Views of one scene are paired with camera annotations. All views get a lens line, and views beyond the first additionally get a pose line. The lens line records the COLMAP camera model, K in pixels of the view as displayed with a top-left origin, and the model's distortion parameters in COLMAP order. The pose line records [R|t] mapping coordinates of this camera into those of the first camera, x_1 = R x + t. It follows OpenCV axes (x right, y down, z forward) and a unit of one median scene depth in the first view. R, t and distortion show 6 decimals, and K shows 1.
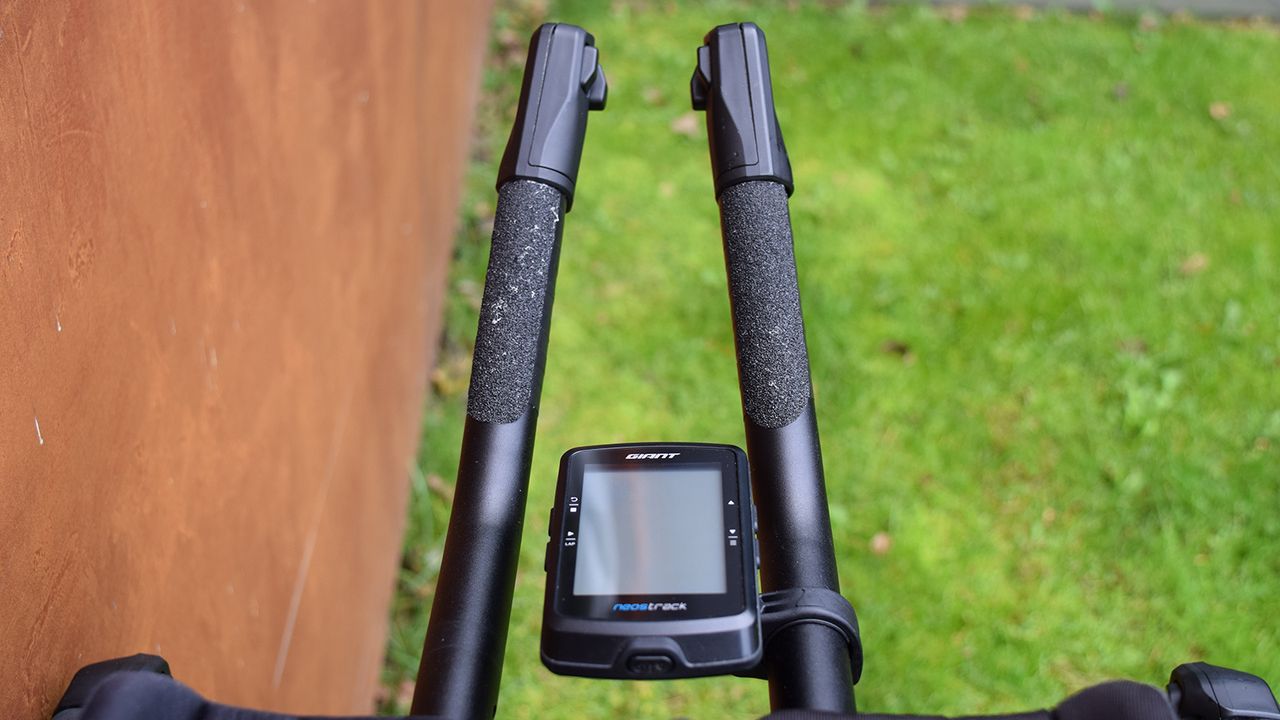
lens RADIAL K [[1476.0, 0, 641.4], [0, 1476.0, 370.4], [0, 0, 1]] dist [-0.053980, 0.000000]
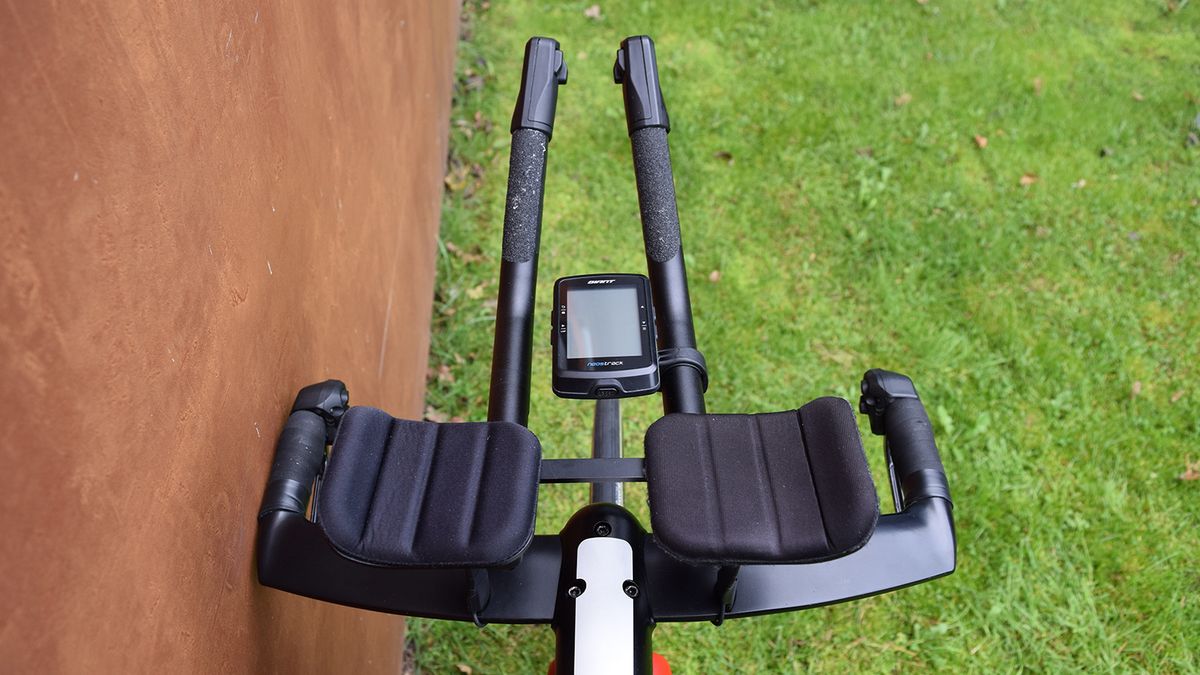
lens RADIAL K [[932.3, 0, 600.2], [0, 932.3, 327.1], [0, 0, 1]] dist [-0.097748, 0.023334]
pose [[0.998910, -0.028664, 0.036833, -0.017062], [0.021074, 0.981161, 0.192037, -0.049850], [-0.041643, -0.191051, 0.980696, -0.093380]]
